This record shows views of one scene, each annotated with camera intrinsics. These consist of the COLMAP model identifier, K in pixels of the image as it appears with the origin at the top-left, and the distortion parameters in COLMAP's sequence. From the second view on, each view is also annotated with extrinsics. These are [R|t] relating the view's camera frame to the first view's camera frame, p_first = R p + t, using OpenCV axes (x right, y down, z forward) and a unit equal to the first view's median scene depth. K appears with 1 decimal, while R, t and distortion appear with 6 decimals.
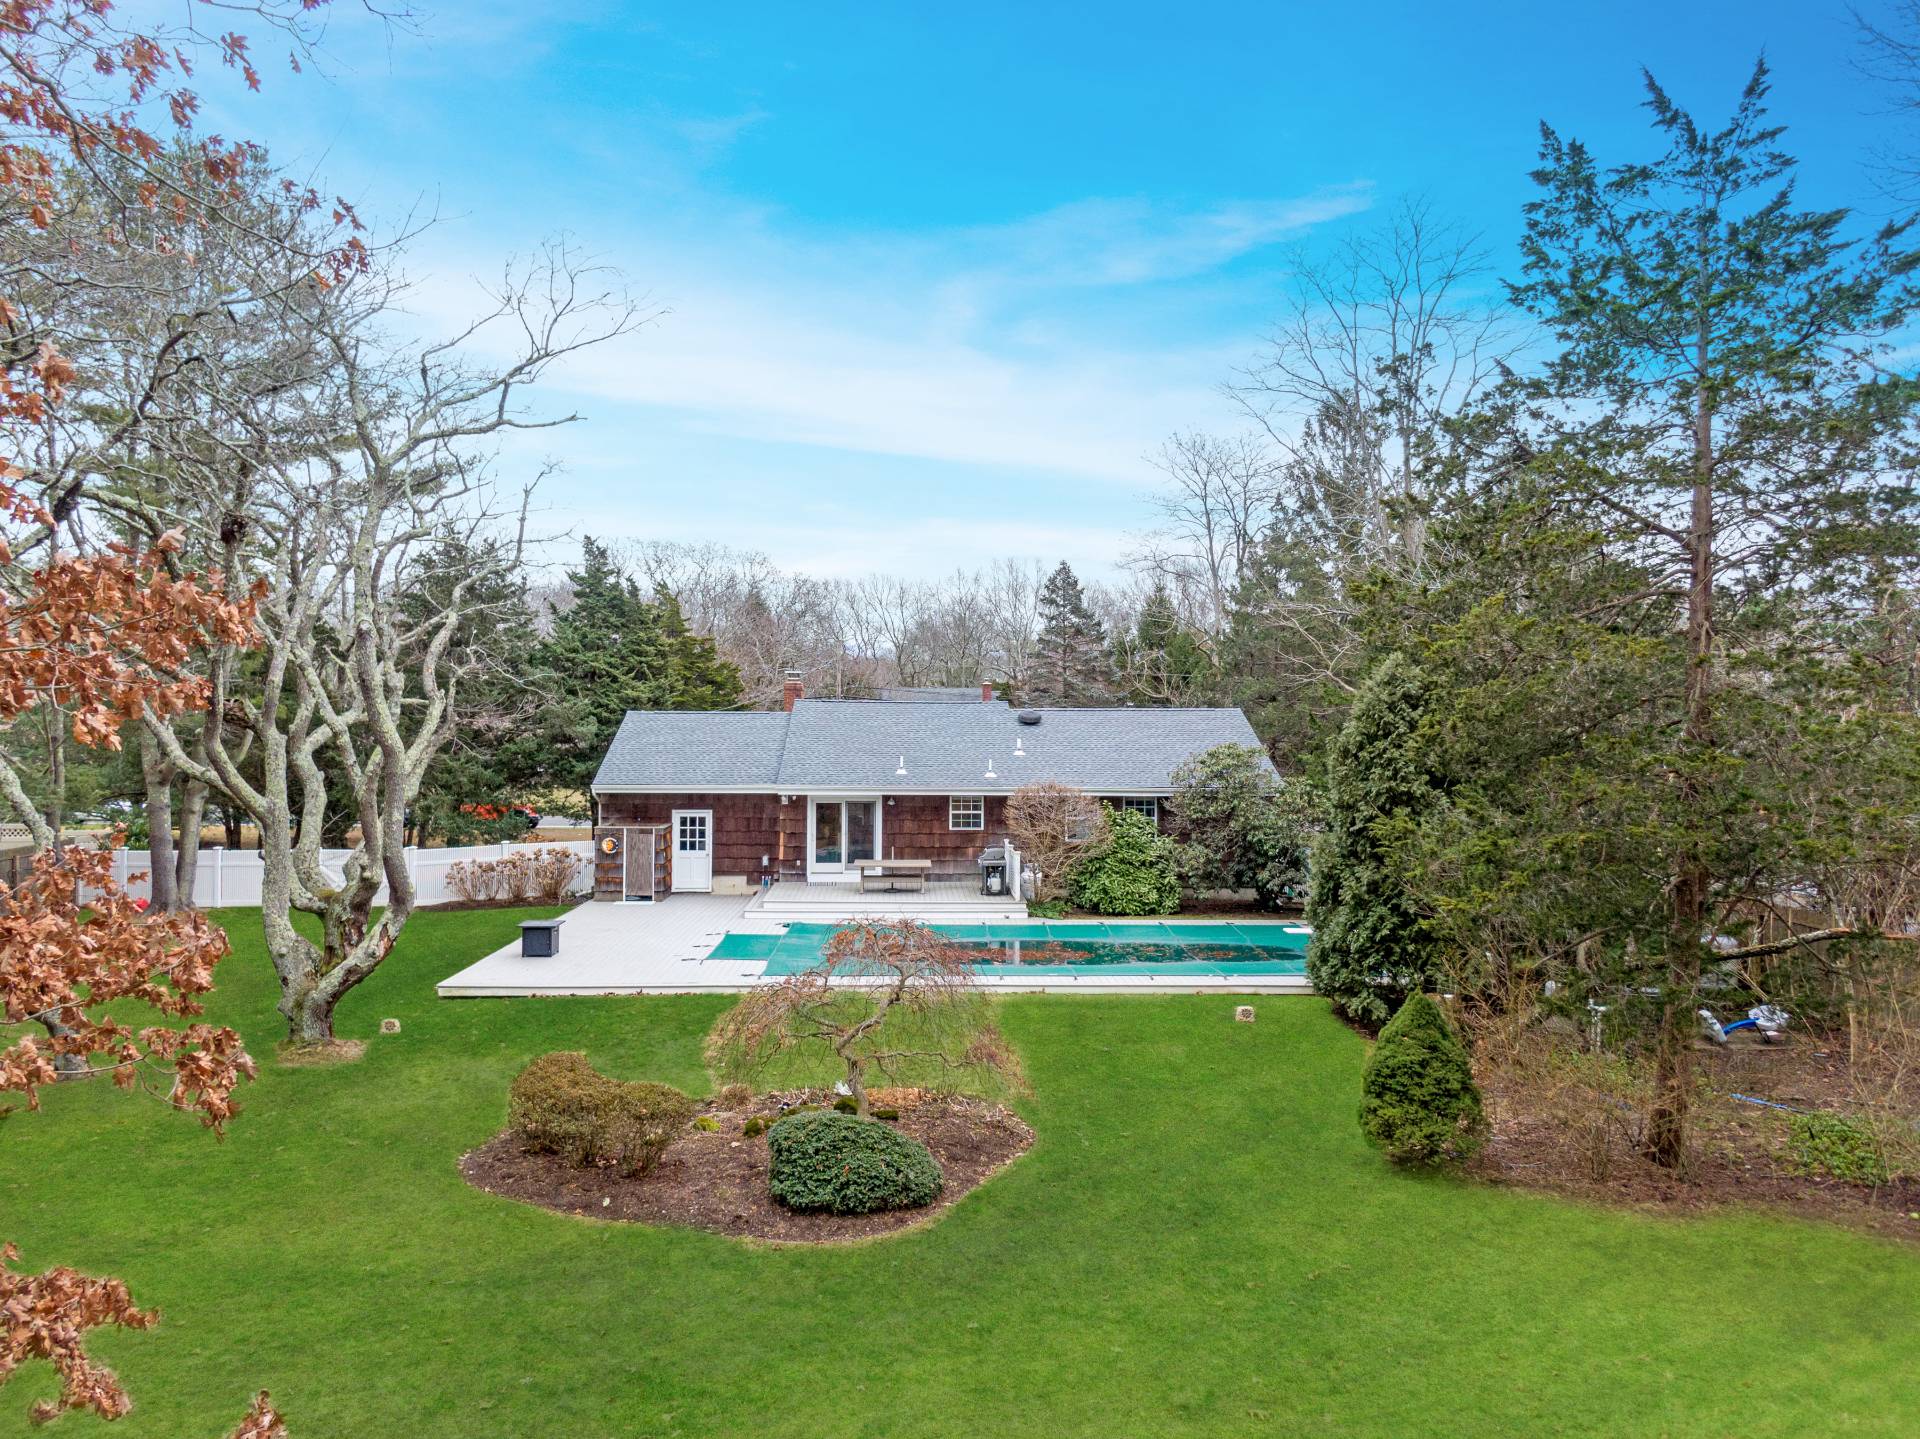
lens RADIAL K [[1421.4, 0, 960.0], [0, 1421.4, 719.5], [0, 0, 1]] dist [0.047594, -0.062834]
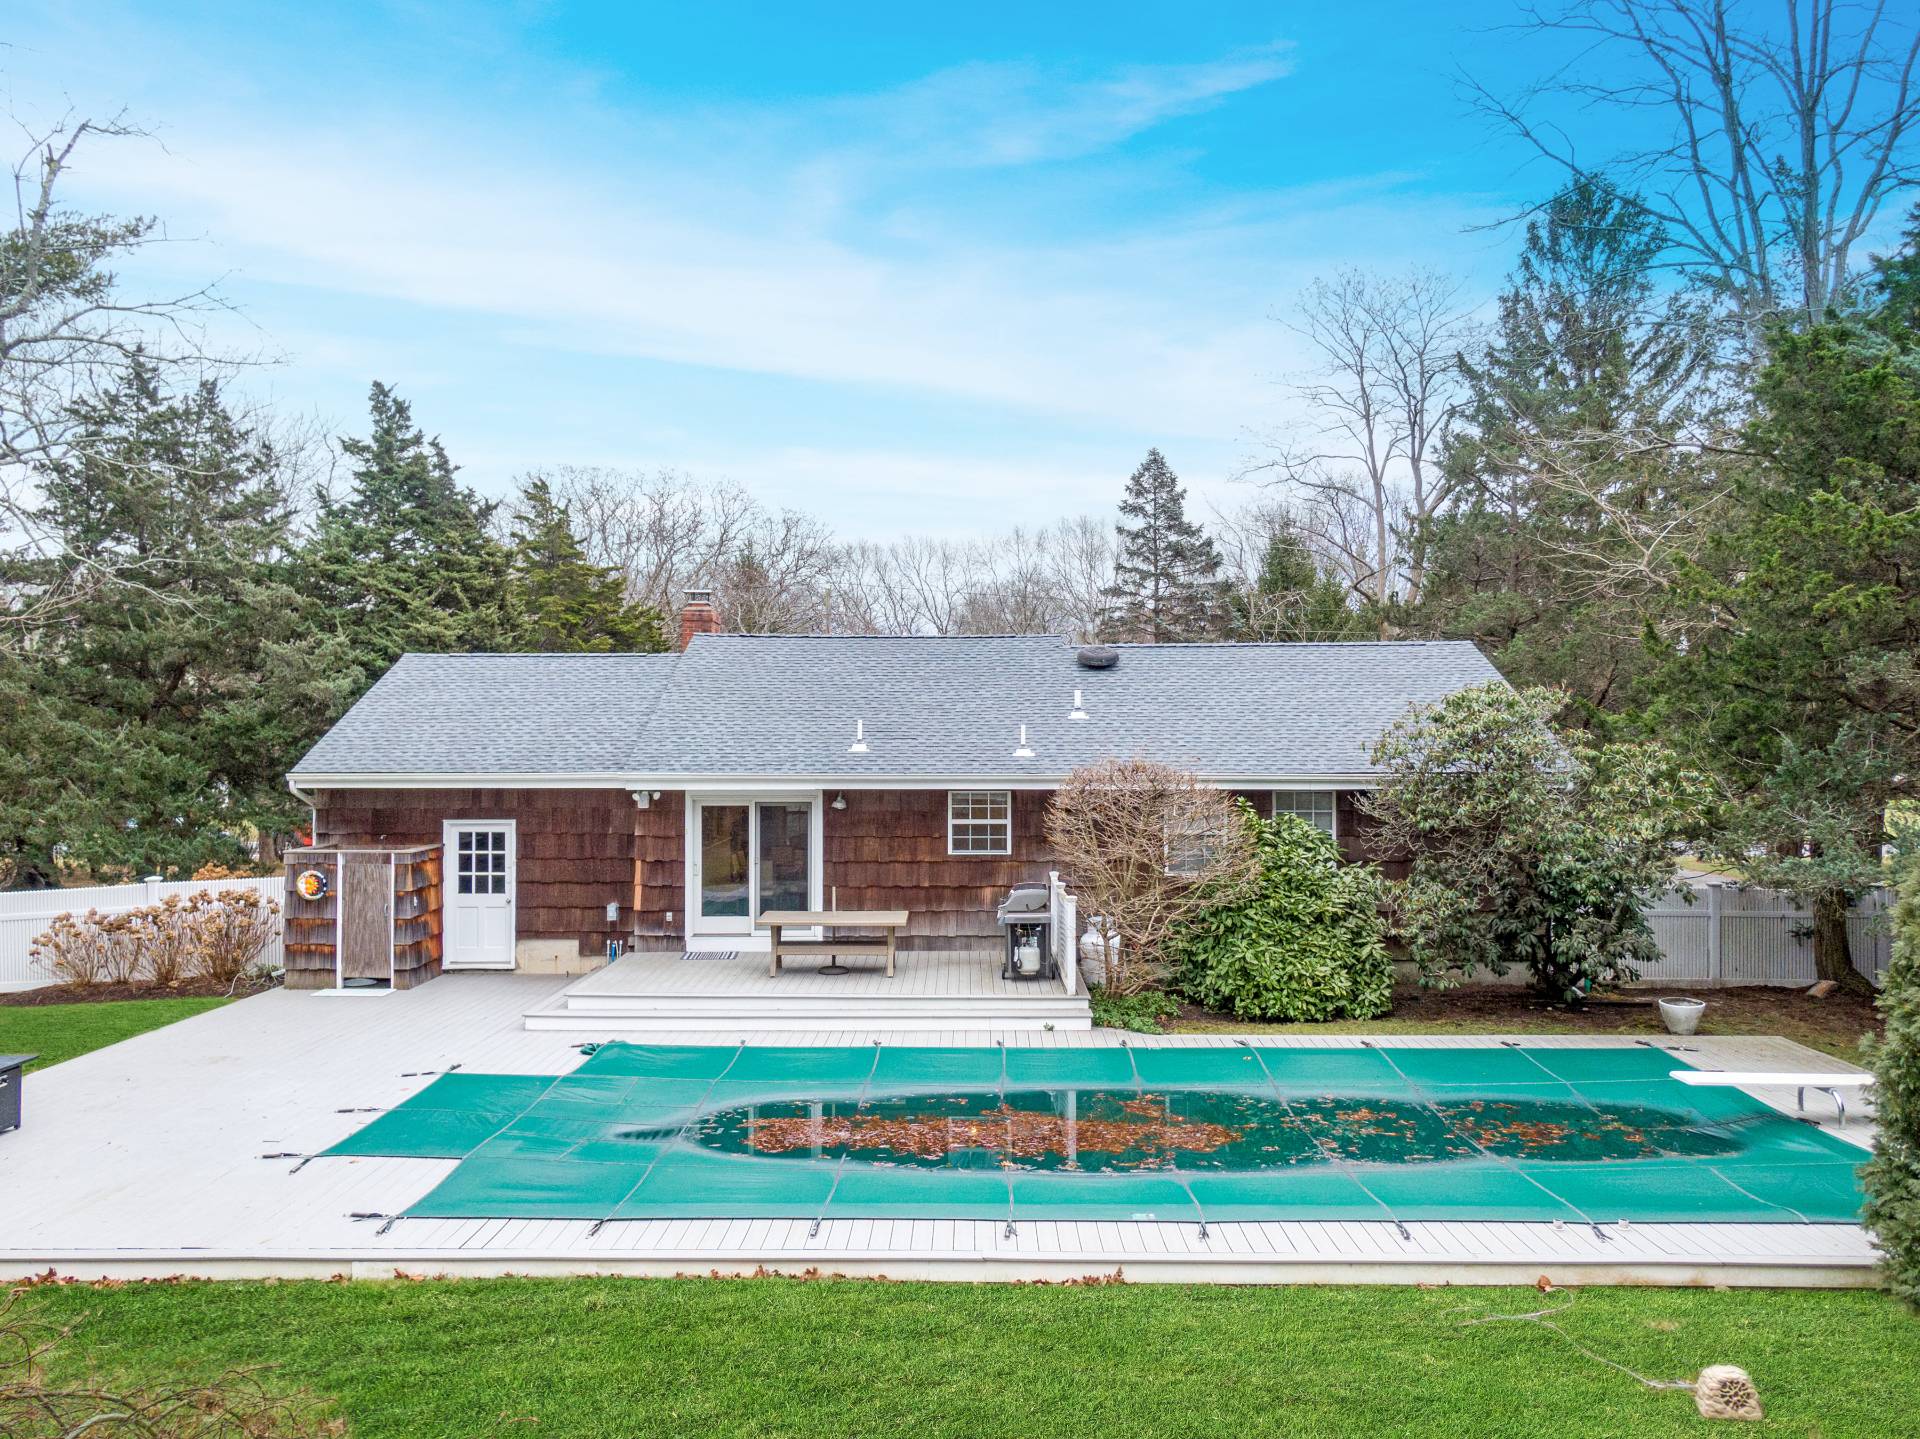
lens RADIAL K [[1600.6, 0, 934.7], [0, 1600.6, 725.5], [0, 0, 1]] dist [0.011092, -0.000742]
pose [[0.998009, -0.008124, -0.062552, 0.026147], [0.007561, 0.999929, -0.009236, 0.034485], [0.062622, 0.008744, 0.997999, 0.397235]]
